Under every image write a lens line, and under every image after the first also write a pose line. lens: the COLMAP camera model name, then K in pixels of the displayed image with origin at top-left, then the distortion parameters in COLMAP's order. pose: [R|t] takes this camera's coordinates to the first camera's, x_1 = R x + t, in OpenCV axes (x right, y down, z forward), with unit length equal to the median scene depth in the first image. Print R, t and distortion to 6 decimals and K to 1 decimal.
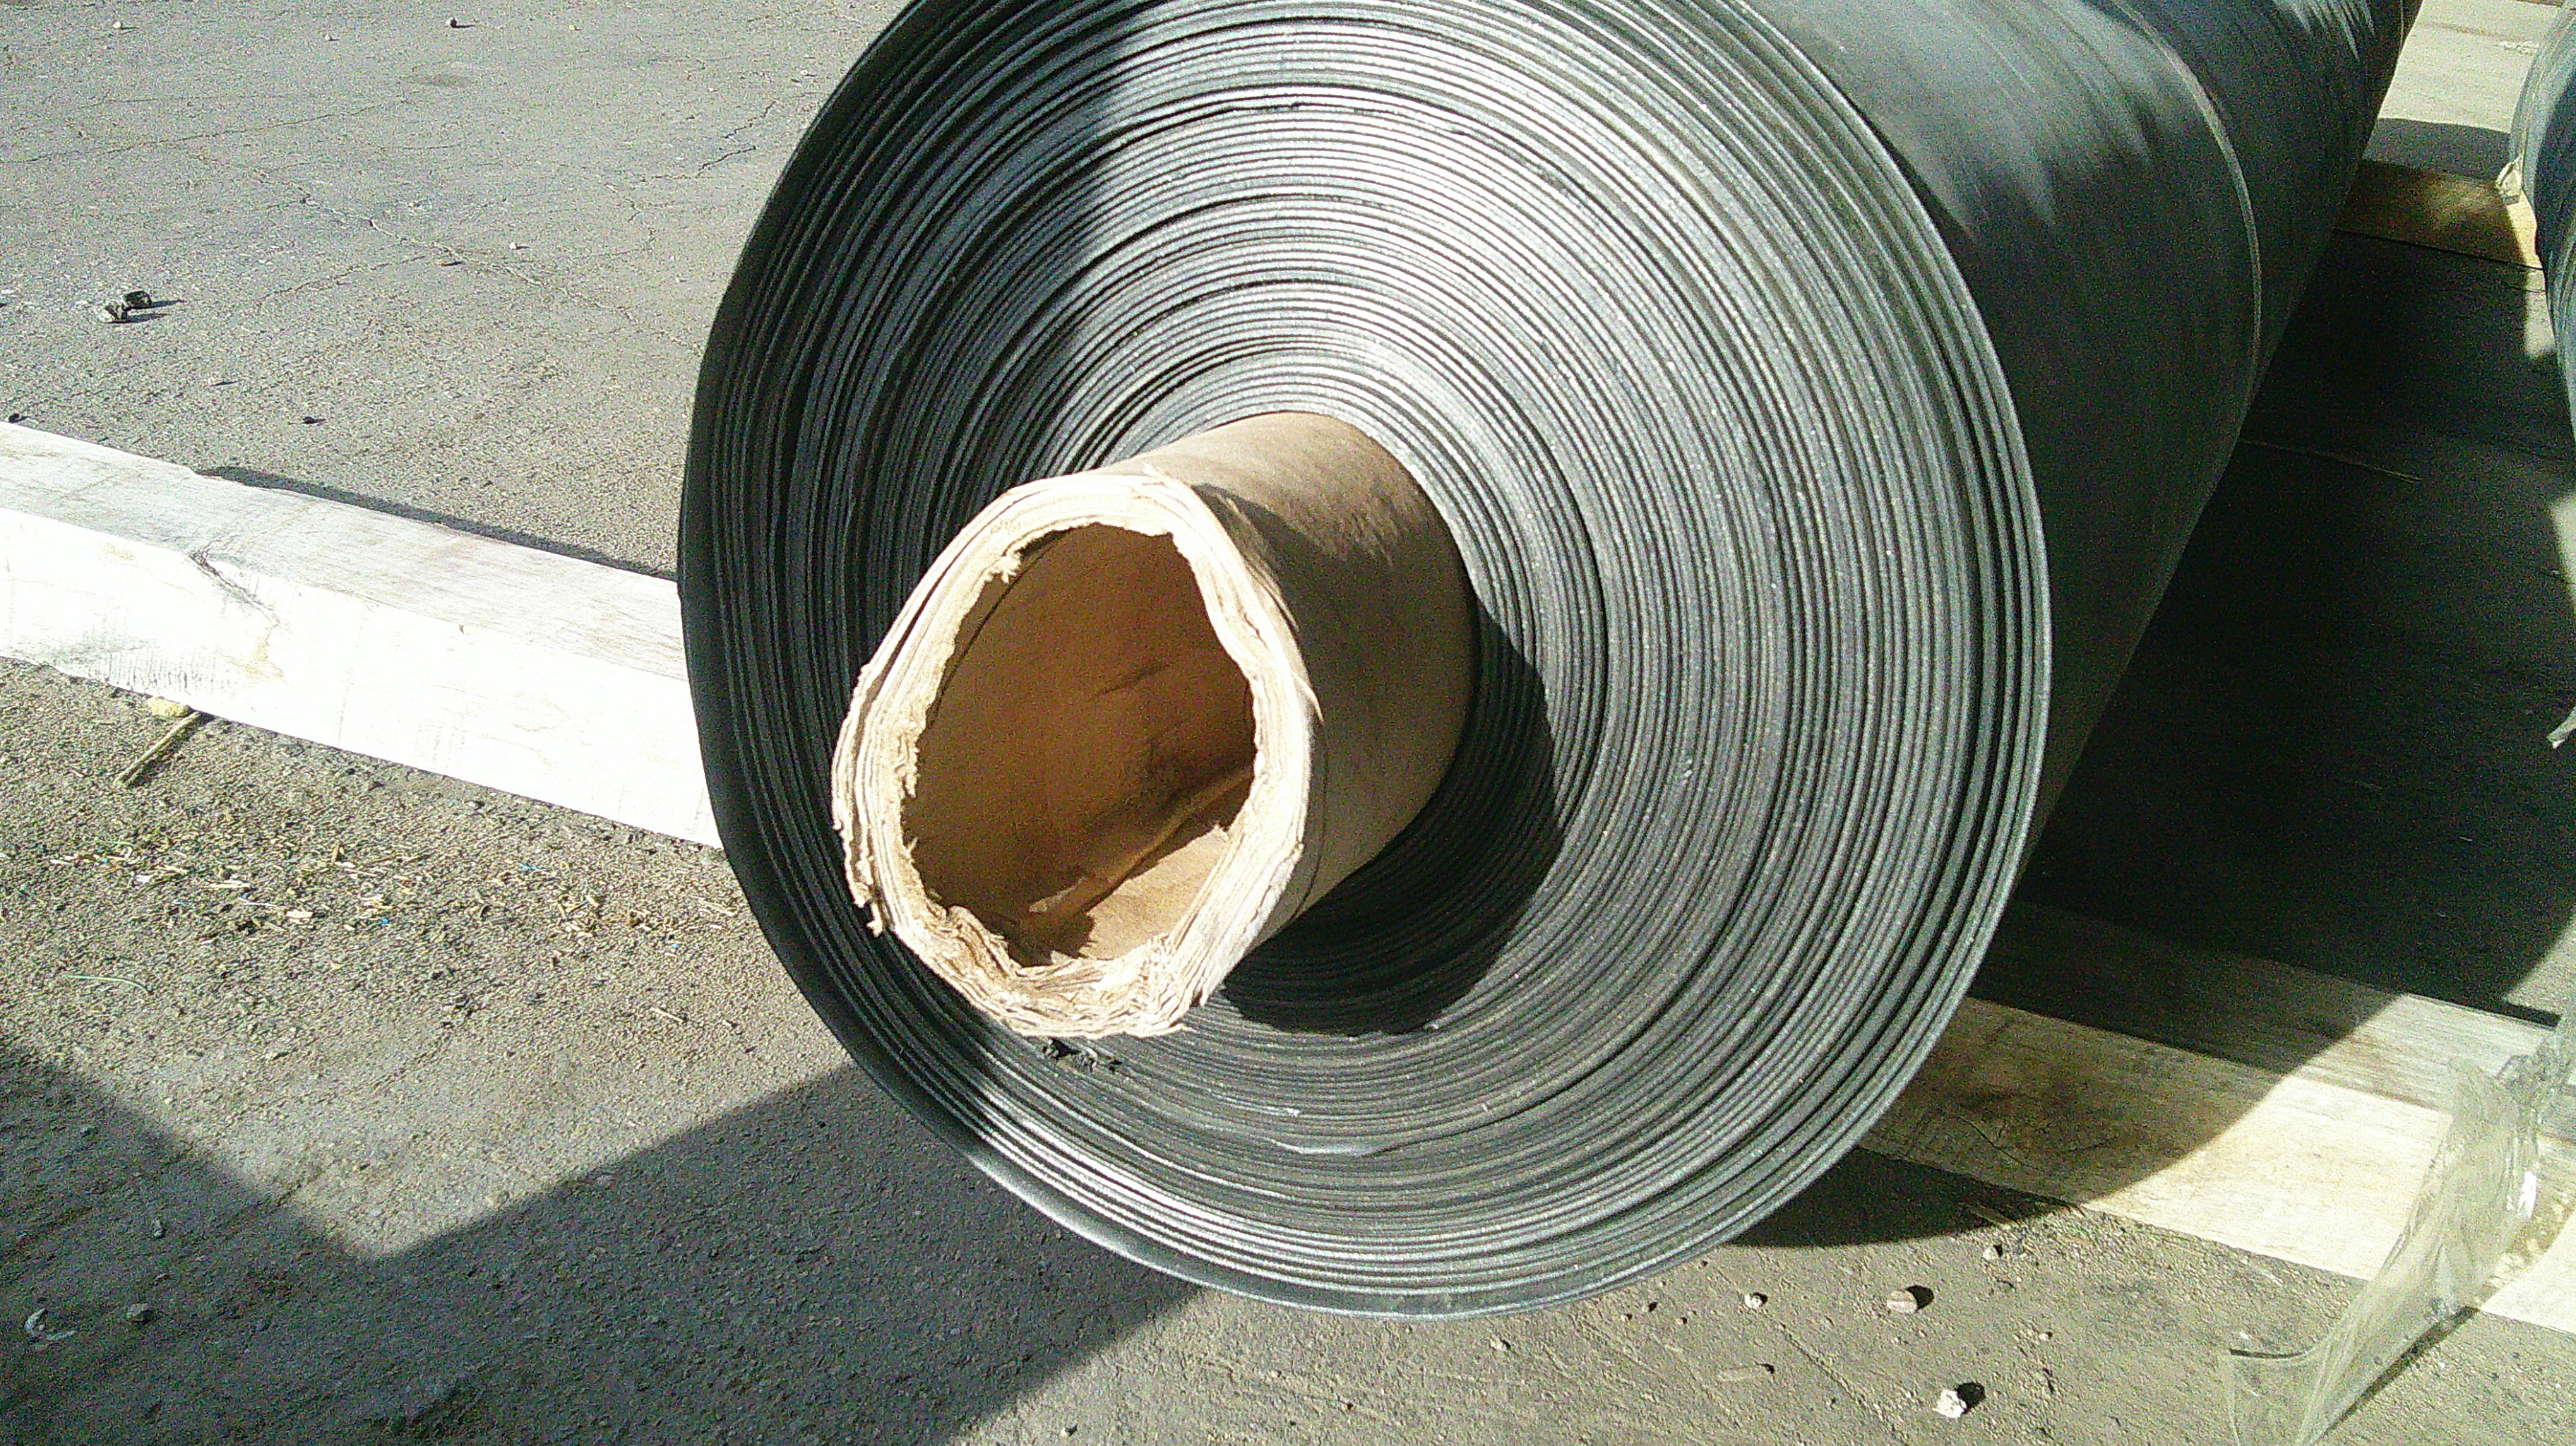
lens RADIAL K [[2280.3, 0, 1309.2], [0, 2280.3, 686.0], [0, 0, 1]] dist [0.123569, -0.262774]
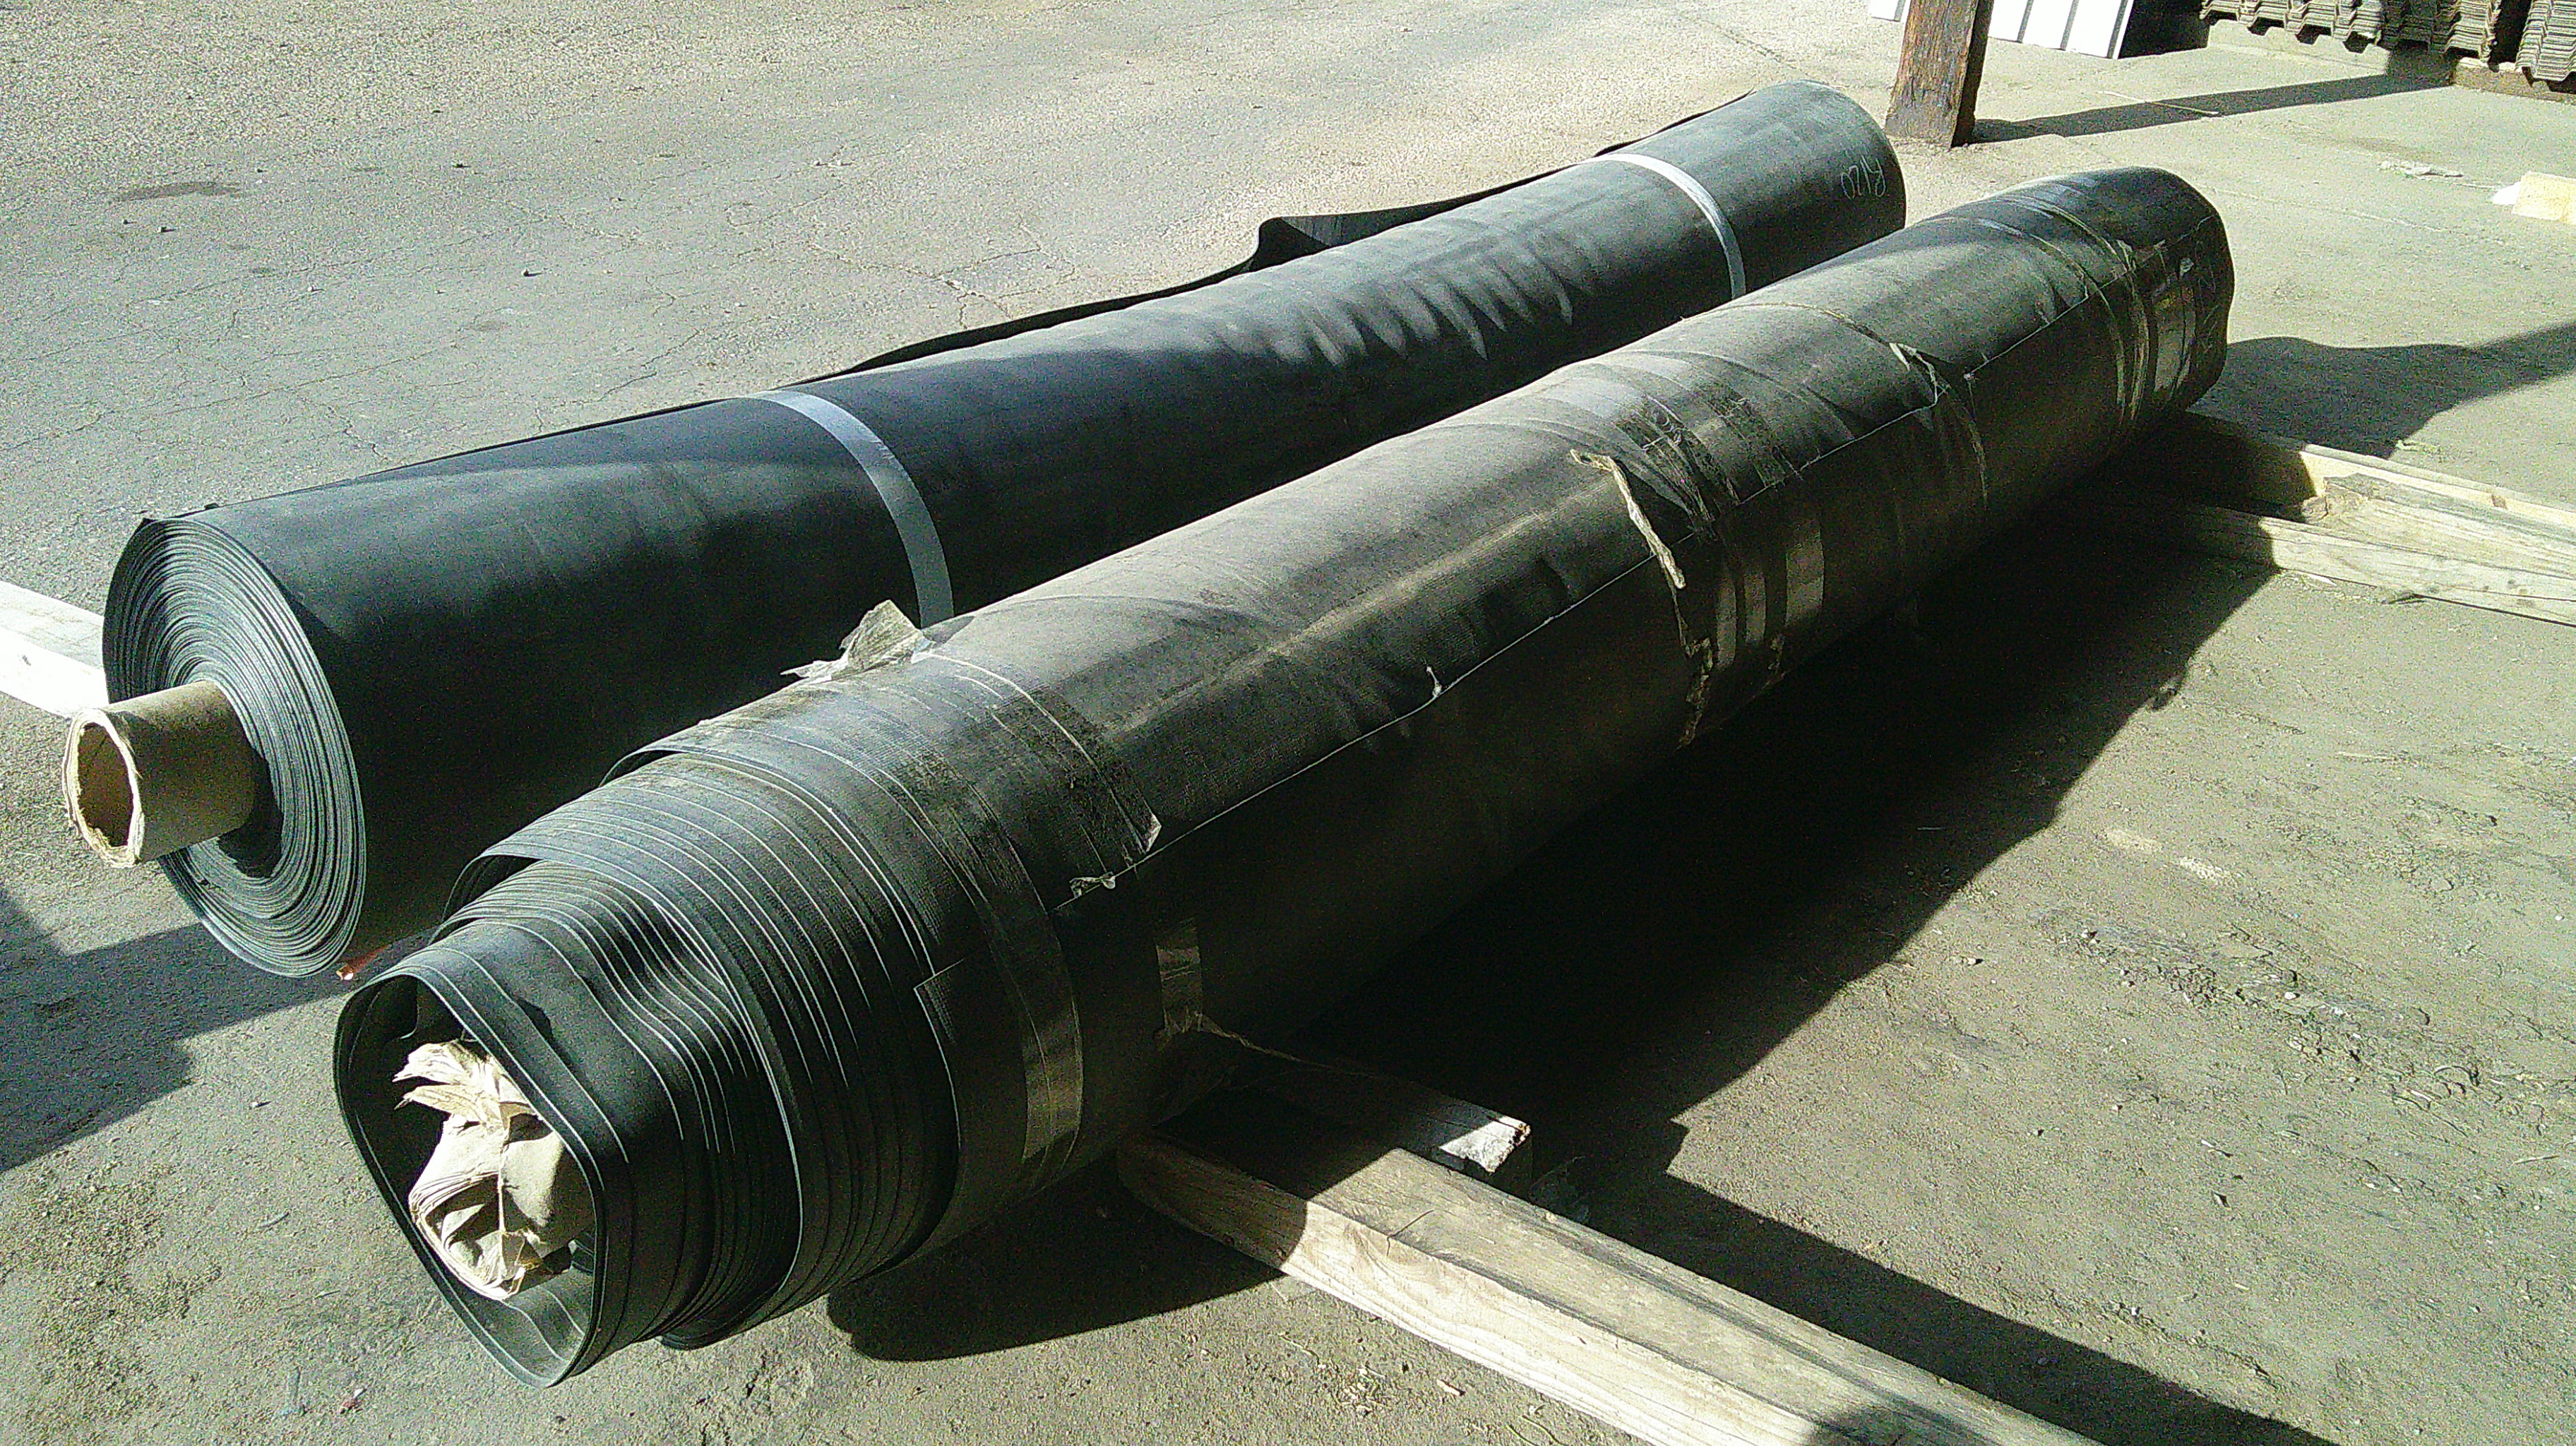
lens RADIAL K [[2329.0, 0, 1288.0], [0, 2329.0, 723.0], [0, 0, 1]] dist [0.078022, -0.145695]
pose [[0.973390, 0.029791, -0.227209, 1.521632], [-0.024644, 0.999372, 0.025460, -0.124540], [0.227825, -0.019183, 0.973513, -1.283629]]
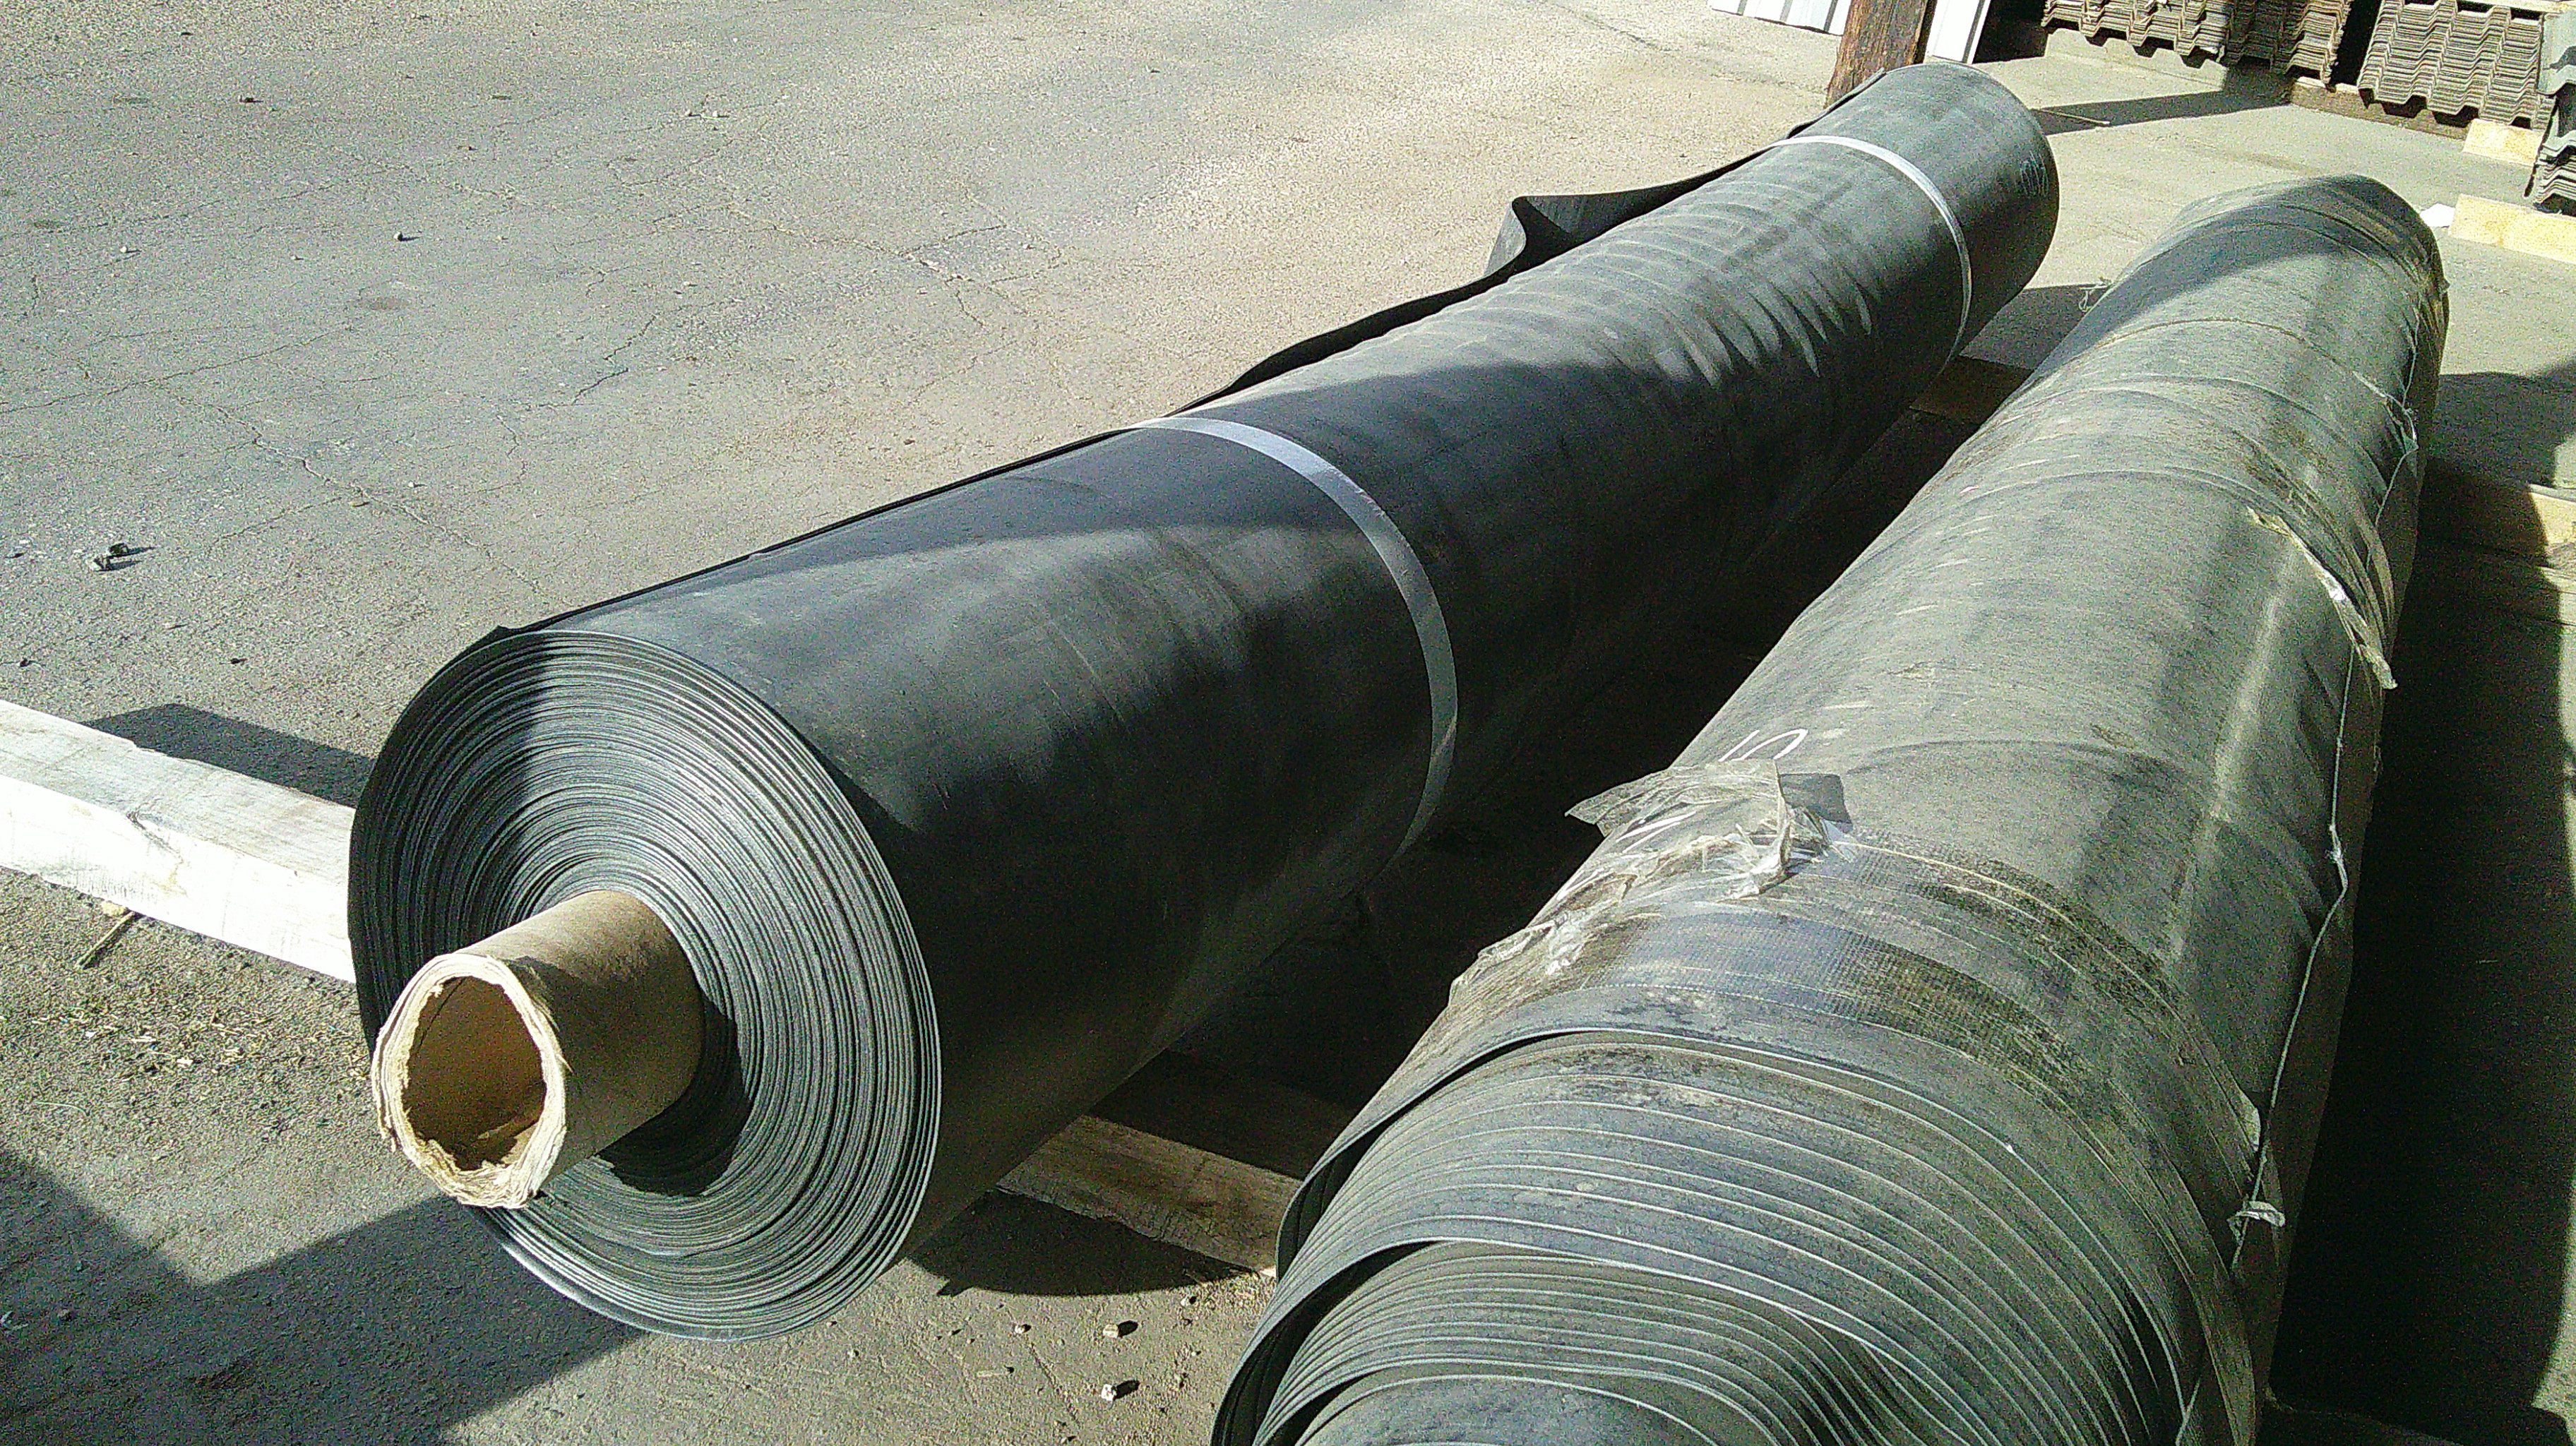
lens RADIAL K [[2329.0, 0, 1288.0], [0, 2329.0, 723.0], [0, 0, 1]] dist [0.078022, -0.145695]
pose [[0.999254, 0.020443, -0.032767, 0.439096], [-0.019613, 0.999484, 0.025452, -0.225217], [0.033270, -0.024791, 0.999139, -0.696253]]
